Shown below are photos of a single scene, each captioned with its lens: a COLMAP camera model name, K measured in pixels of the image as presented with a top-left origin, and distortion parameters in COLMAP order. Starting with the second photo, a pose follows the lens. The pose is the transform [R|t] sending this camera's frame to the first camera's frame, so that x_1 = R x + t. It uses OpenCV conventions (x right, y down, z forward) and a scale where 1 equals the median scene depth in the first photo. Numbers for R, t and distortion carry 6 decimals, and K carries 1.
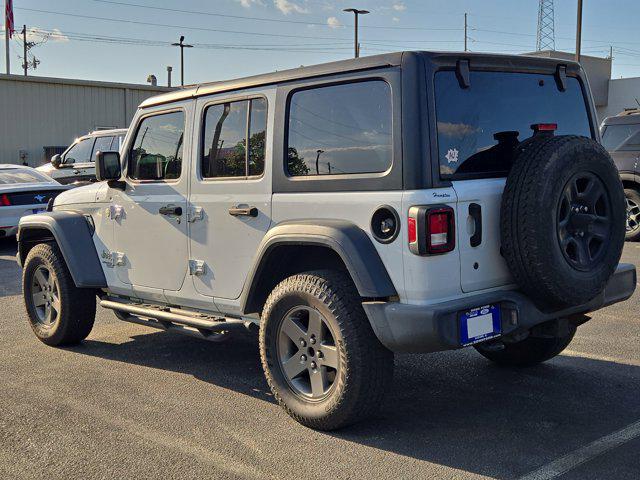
lens RADIAL K [[867.7, 0, 320.0], [0, 867.7, 240.0], [0, 0, 1]] dist [-0.000257, -0.007166]
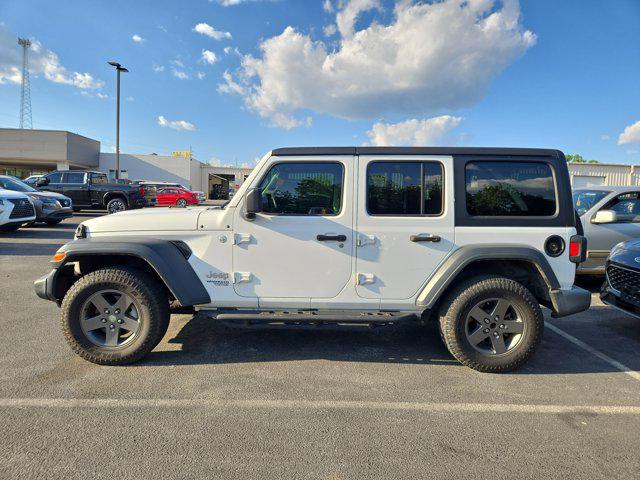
lens RADIAL K [[408.5, 0, 348.2], [0, 408.5, 232.1], [0, 0, 1]] dist [0.027006, 0.000027]
pose [[0.655370, -0.025234, 0.754887, -0.648969], [0.023084, 0.999644, 0.013375, -0.052250], [-0.754956, 0.008660, 0.655719, 0.598142]]
